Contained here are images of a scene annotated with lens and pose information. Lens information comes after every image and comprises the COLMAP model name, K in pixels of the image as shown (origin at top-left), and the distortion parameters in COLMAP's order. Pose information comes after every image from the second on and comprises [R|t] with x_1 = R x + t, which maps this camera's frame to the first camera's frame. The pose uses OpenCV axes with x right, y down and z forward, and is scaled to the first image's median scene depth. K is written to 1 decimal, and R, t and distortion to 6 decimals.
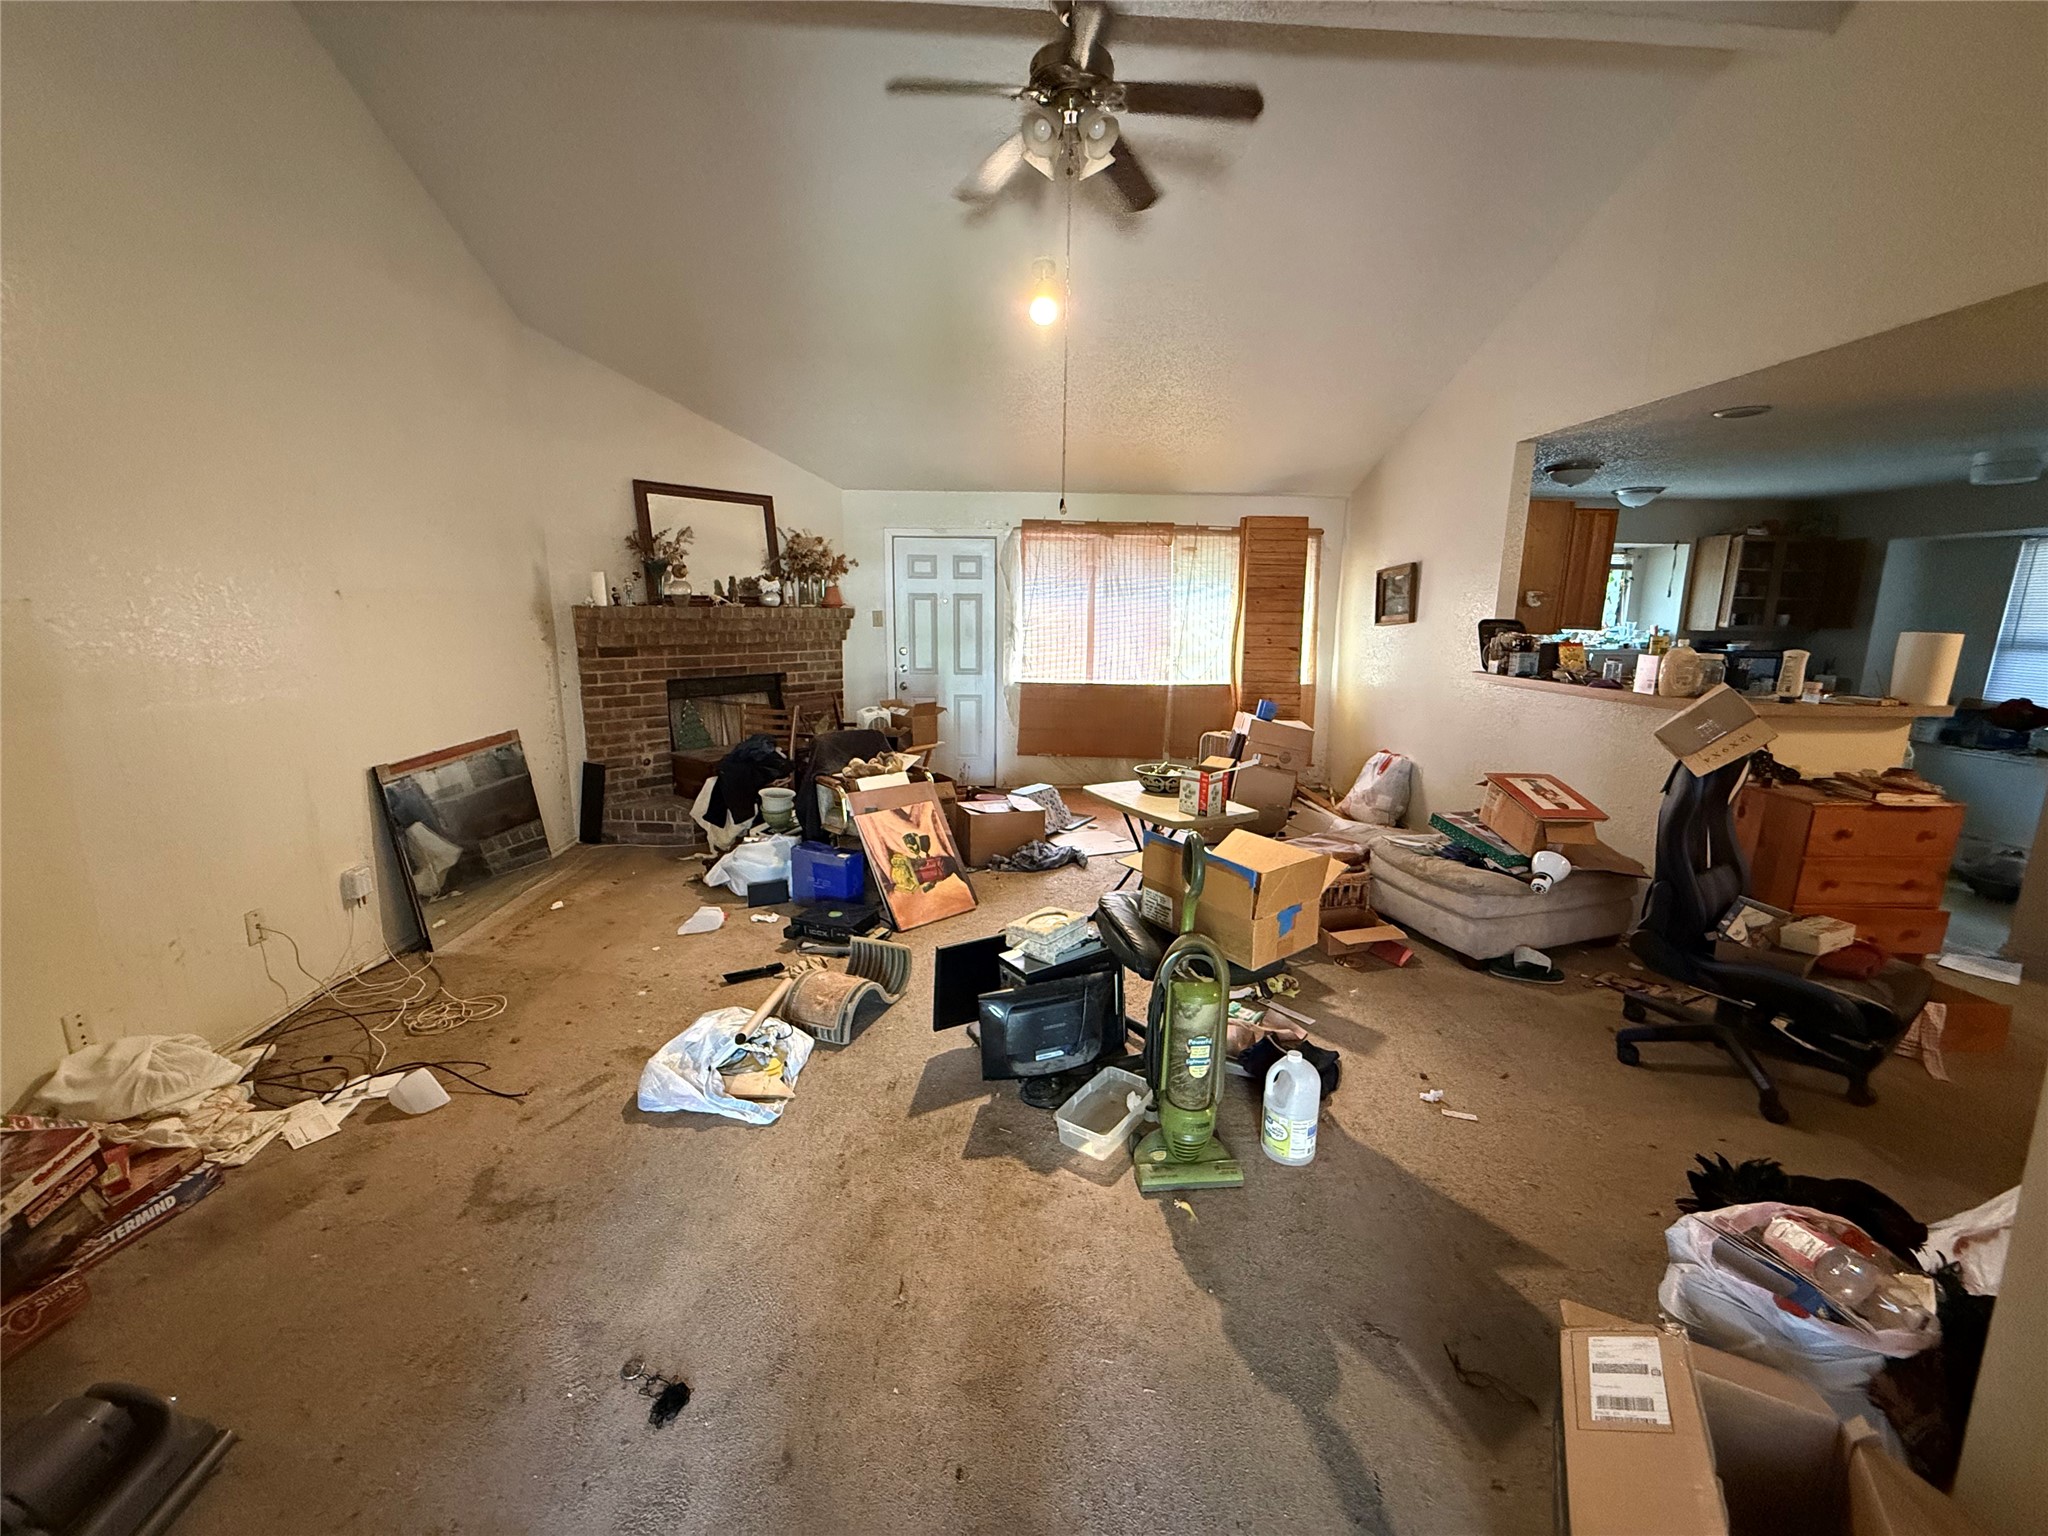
lens RADIAL K [[820.1, 0, 1016.1], [0, 820.1, 767.1], [0, 0, 1]] dist [0.000773, 0.000866]
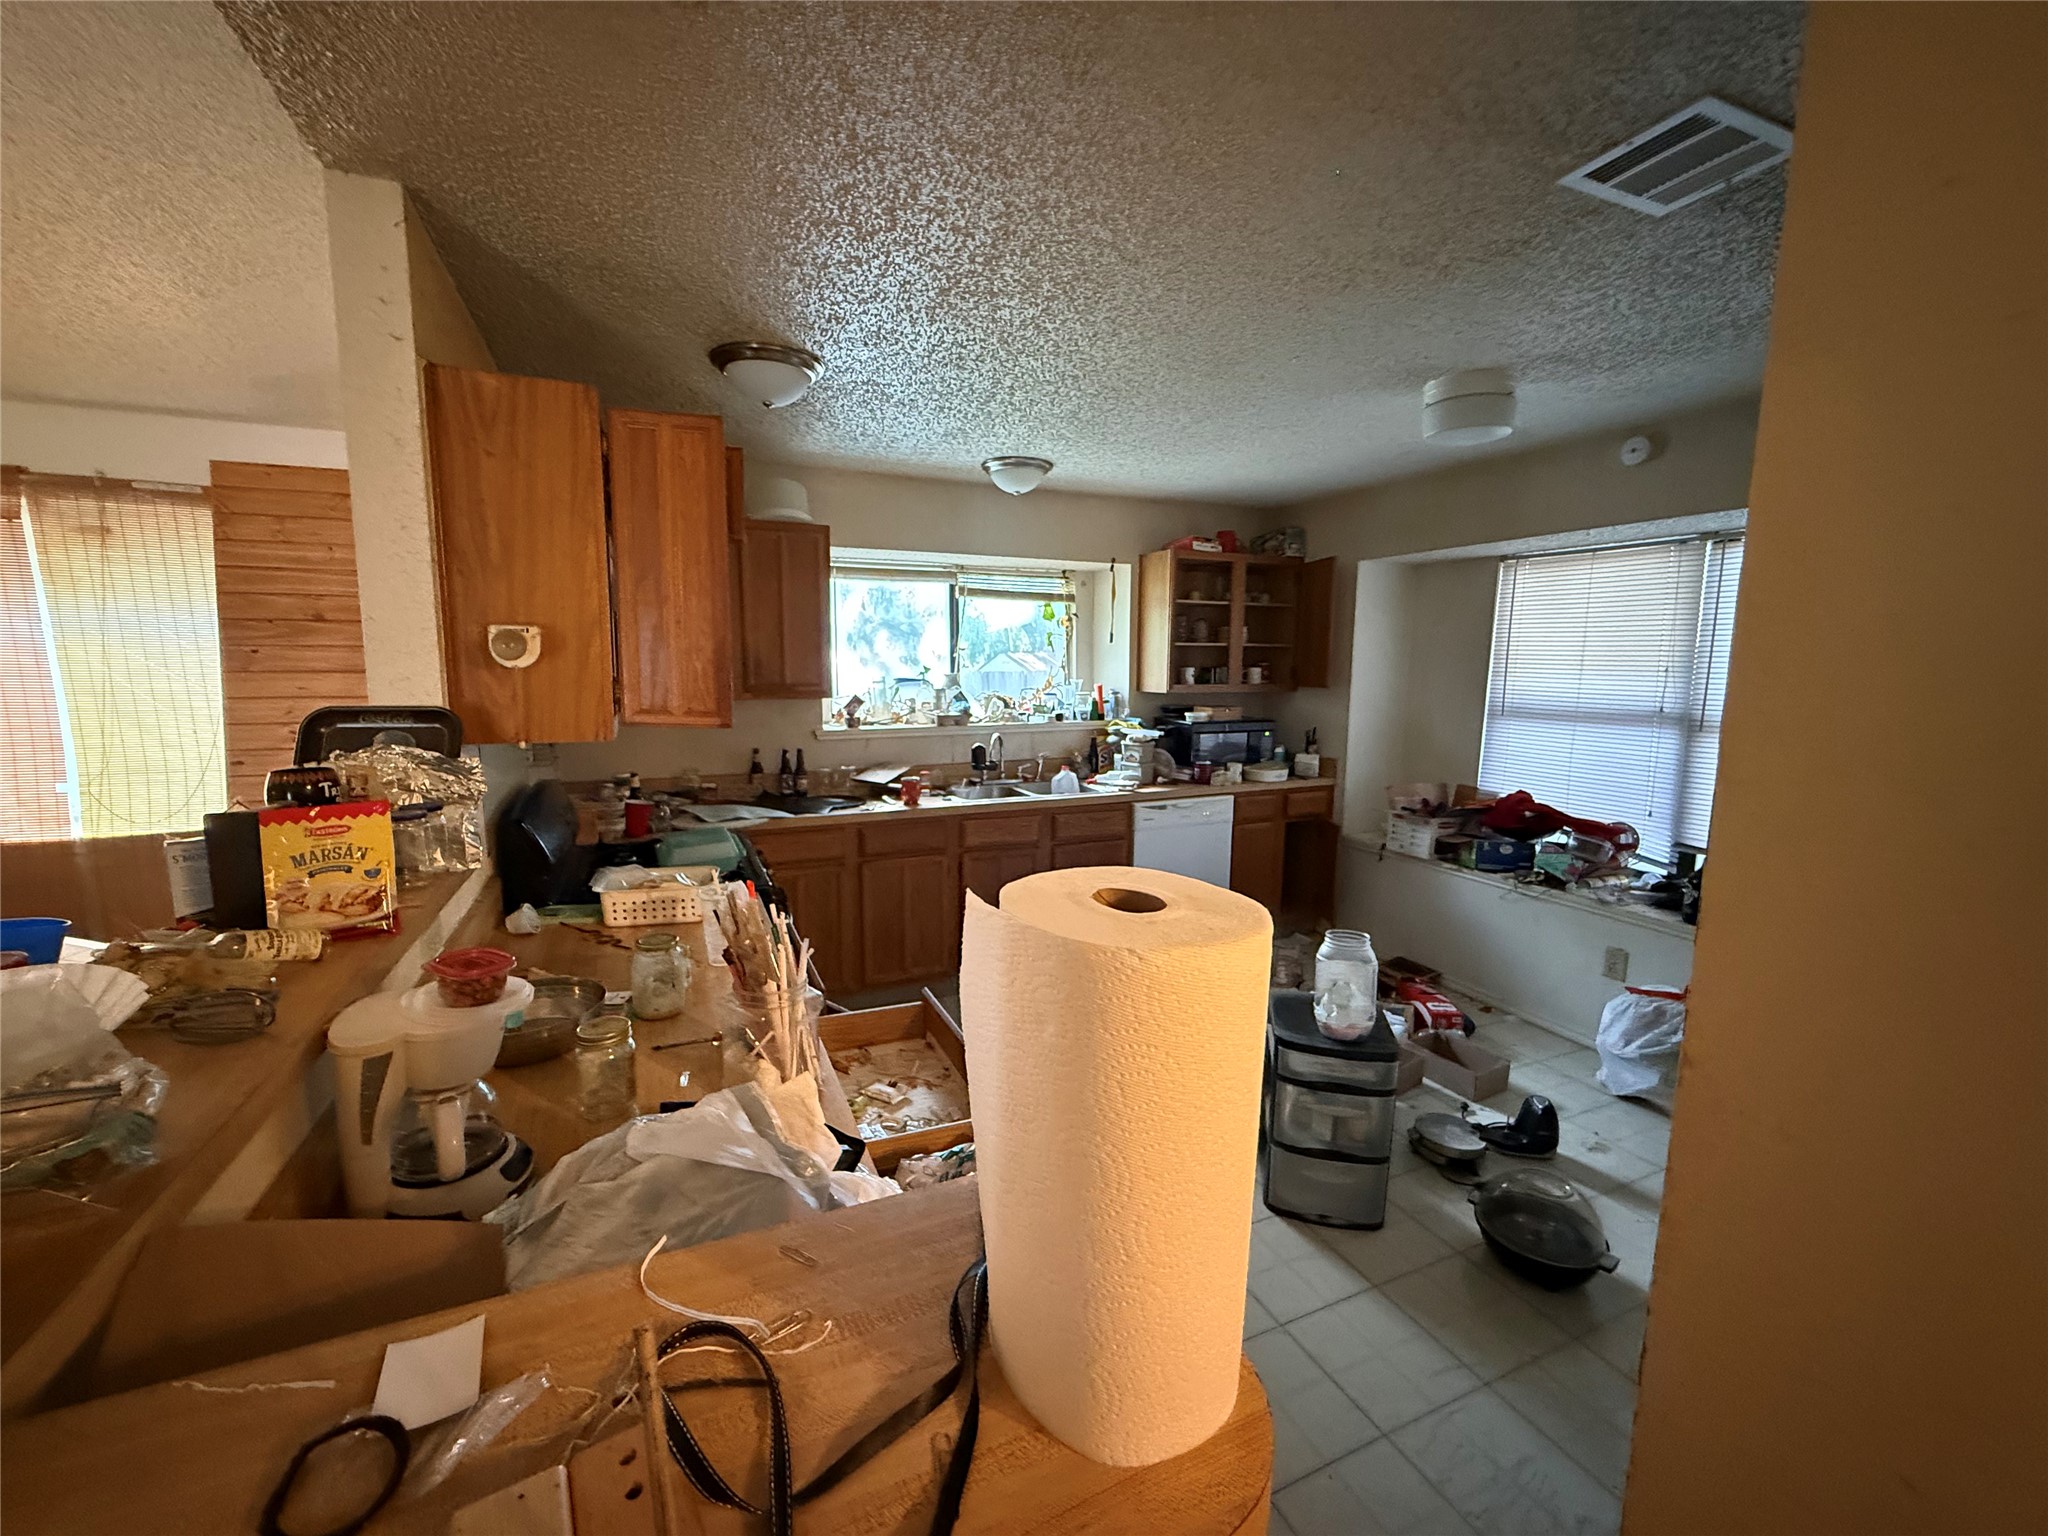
lens RADIAL K [[820.1, 0, 1022.1], [0, 820.1, 771.7], [0, 0, 1]] dist [0.000773, 0.000866]
pose [[0.938455, -0.051438, 0.341549, 0.519416], [0.068160, 0.996983, -0.037130, -0.087537], [-0.338608, 0.058125, 0.939130, 0.430060]]
